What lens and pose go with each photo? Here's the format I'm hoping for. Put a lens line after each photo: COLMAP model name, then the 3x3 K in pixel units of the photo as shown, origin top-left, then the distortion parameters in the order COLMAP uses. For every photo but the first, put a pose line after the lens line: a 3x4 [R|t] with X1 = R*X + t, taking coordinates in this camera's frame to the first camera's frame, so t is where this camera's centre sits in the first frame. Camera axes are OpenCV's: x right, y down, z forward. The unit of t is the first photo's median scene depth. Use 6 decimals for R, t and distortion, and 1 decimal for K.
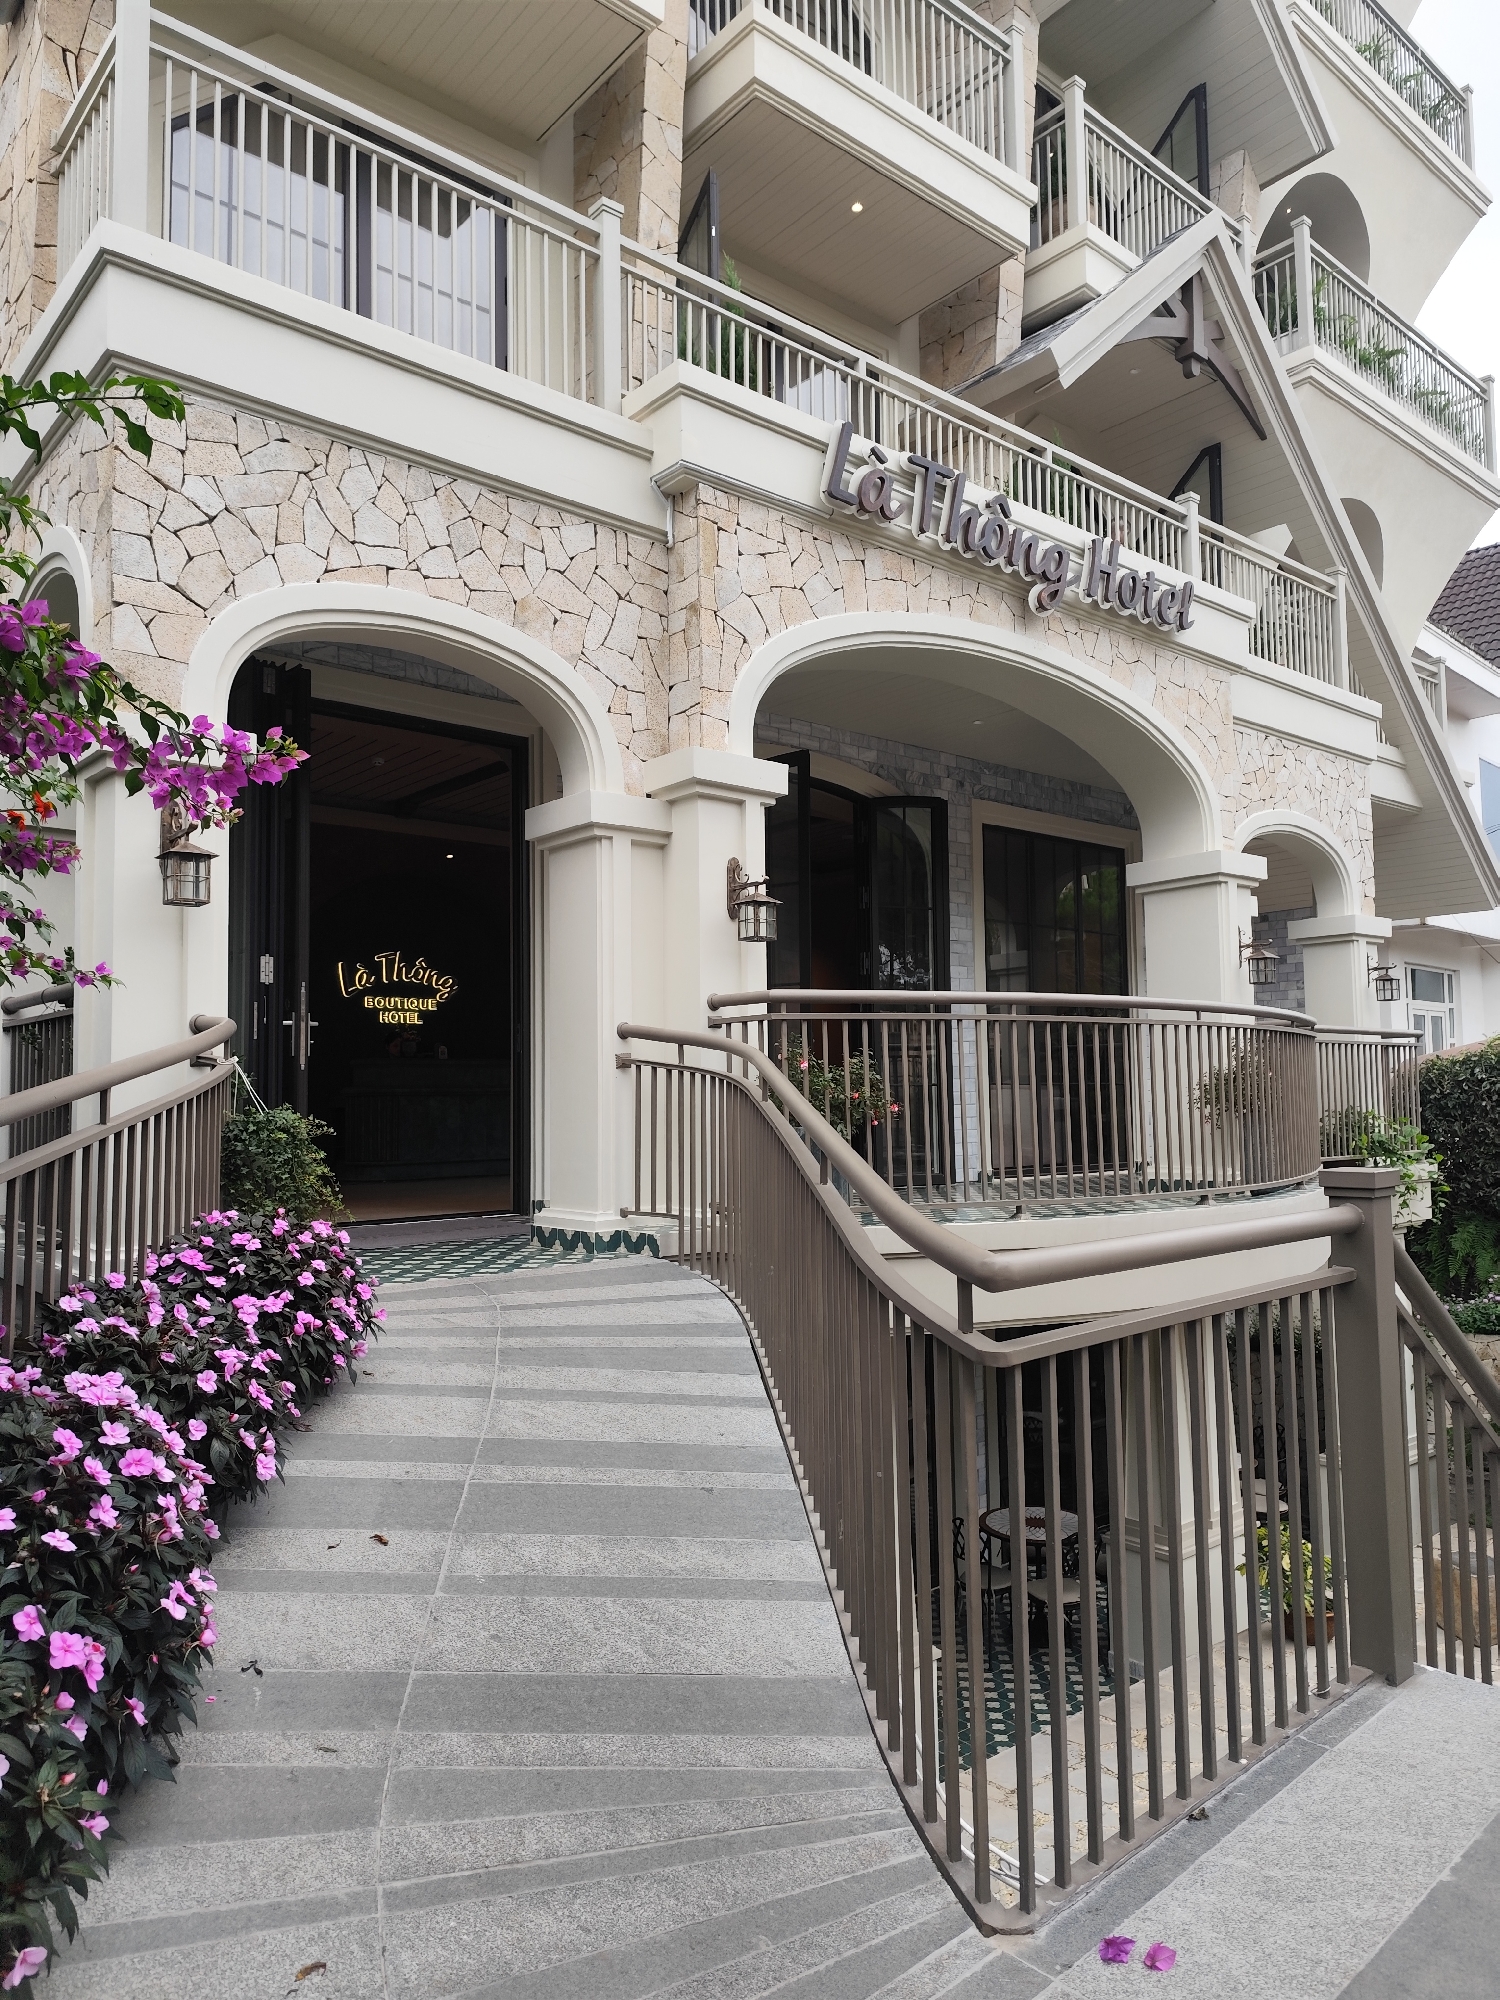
lens RADIAL K [[1370.4, 0, 763.2], [0, 1370.4, 1004.5], [0, 0, 1]] dist [0.025139, -0.013712]
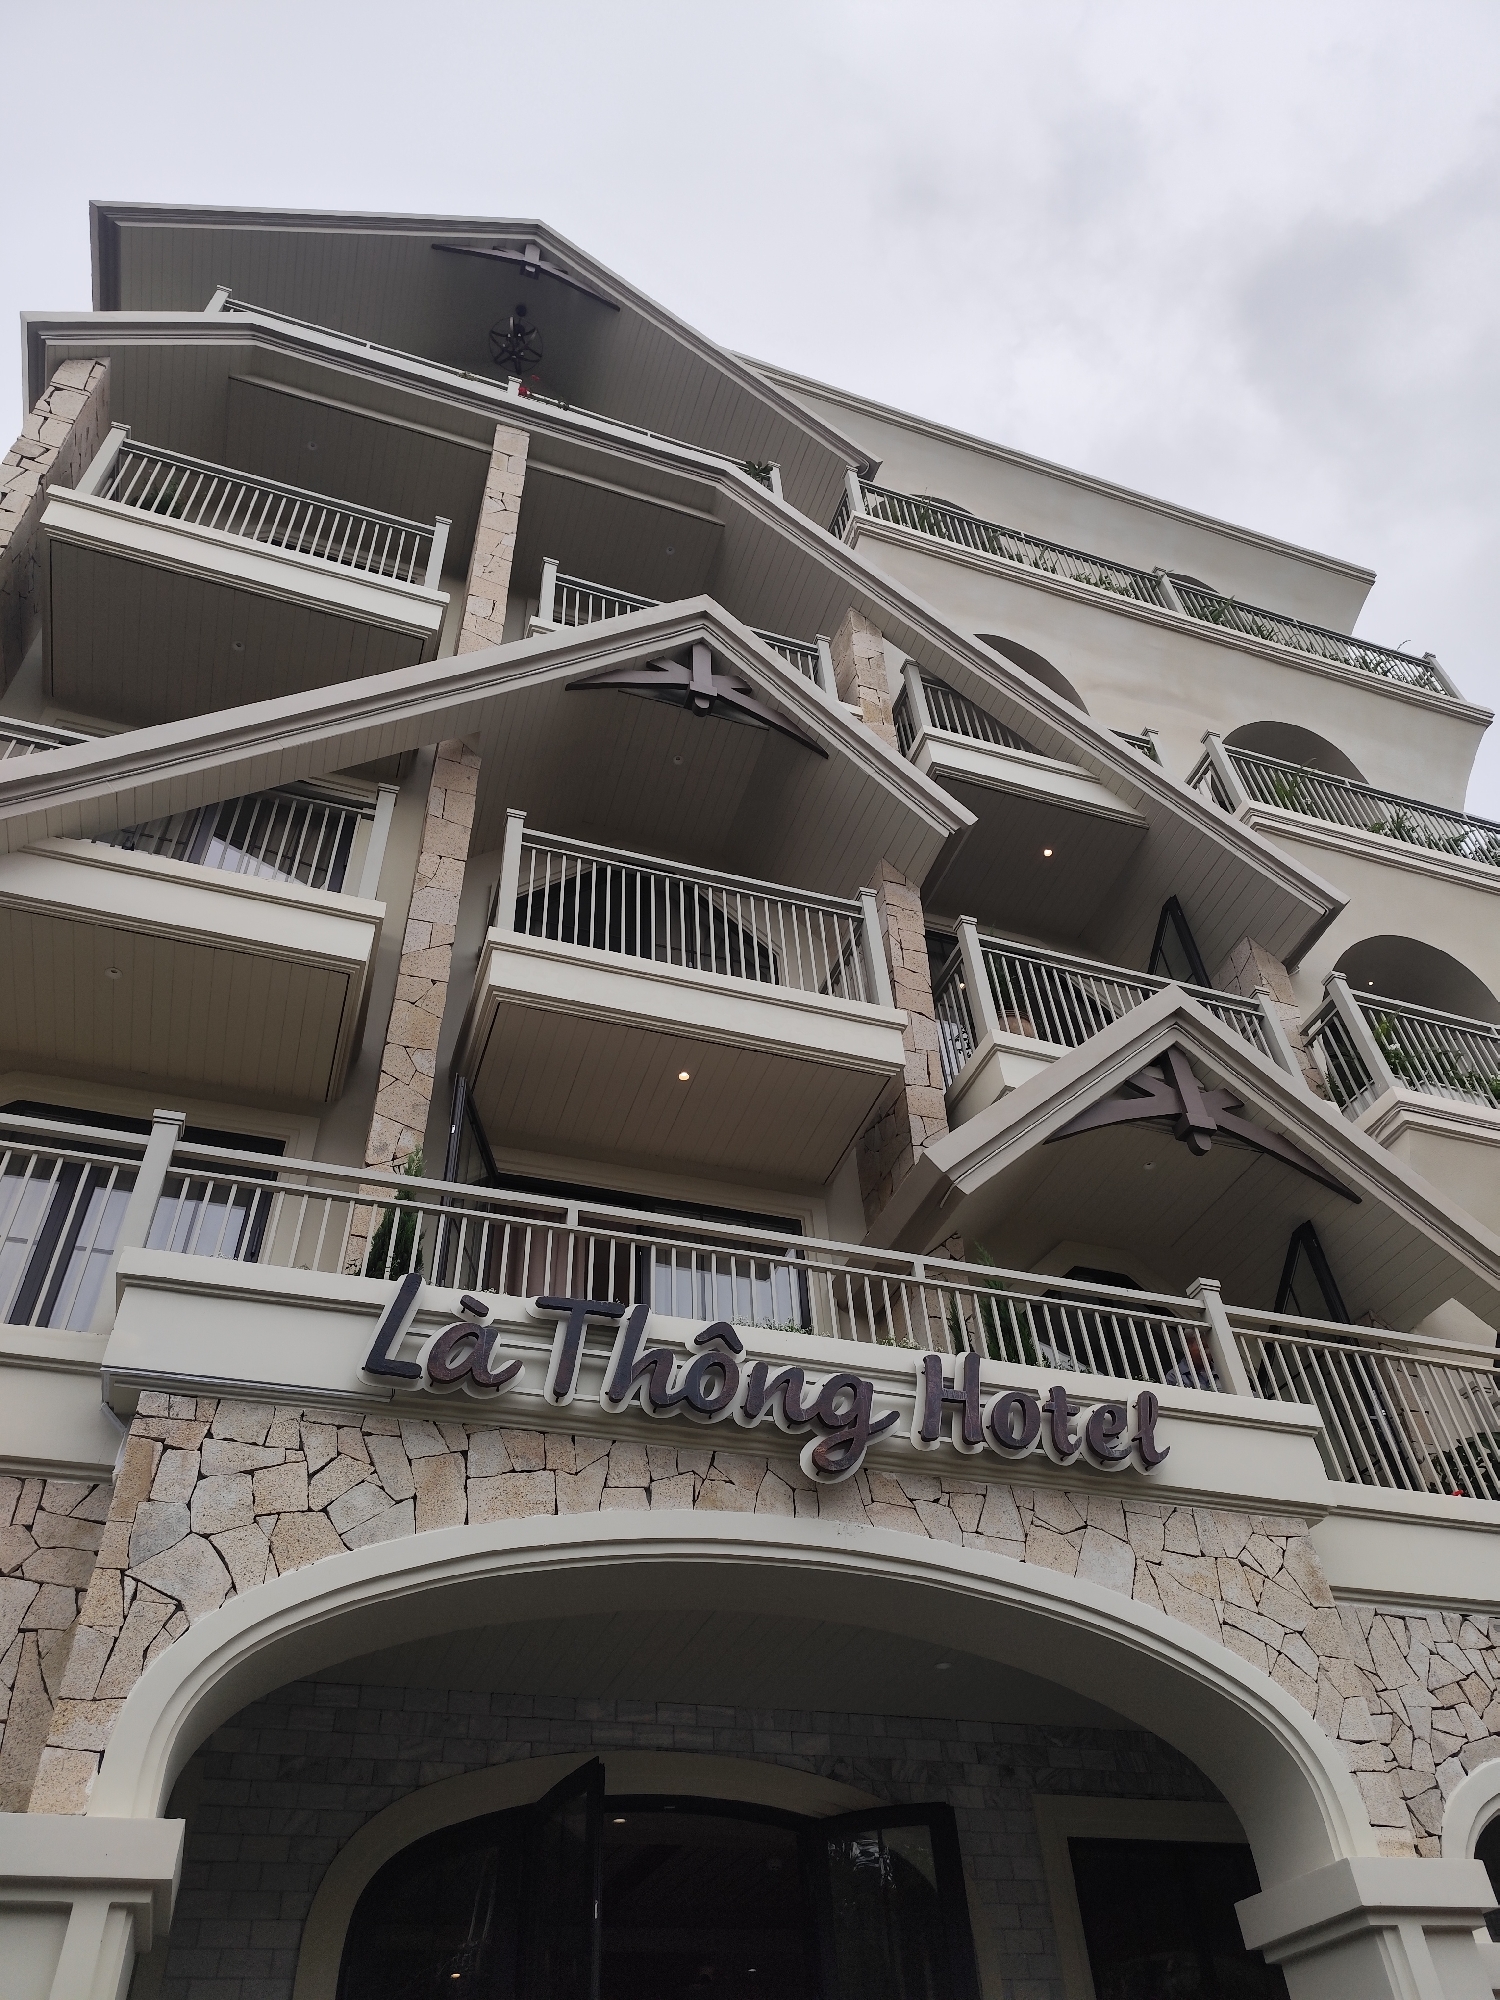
lens RADIAL K [[1370.4, 0, 742.7], [0, 1370.4, 1018.5], [0, 0, 1]] dist [0.025139, -0.013712]
pose [[0.927641, -0.275890, -0.251728, 0.345435], [0.058600, 0.773191, -0.631460, -0.040020], [0.368848, 0.571016, 0.733411, 0.341762]]
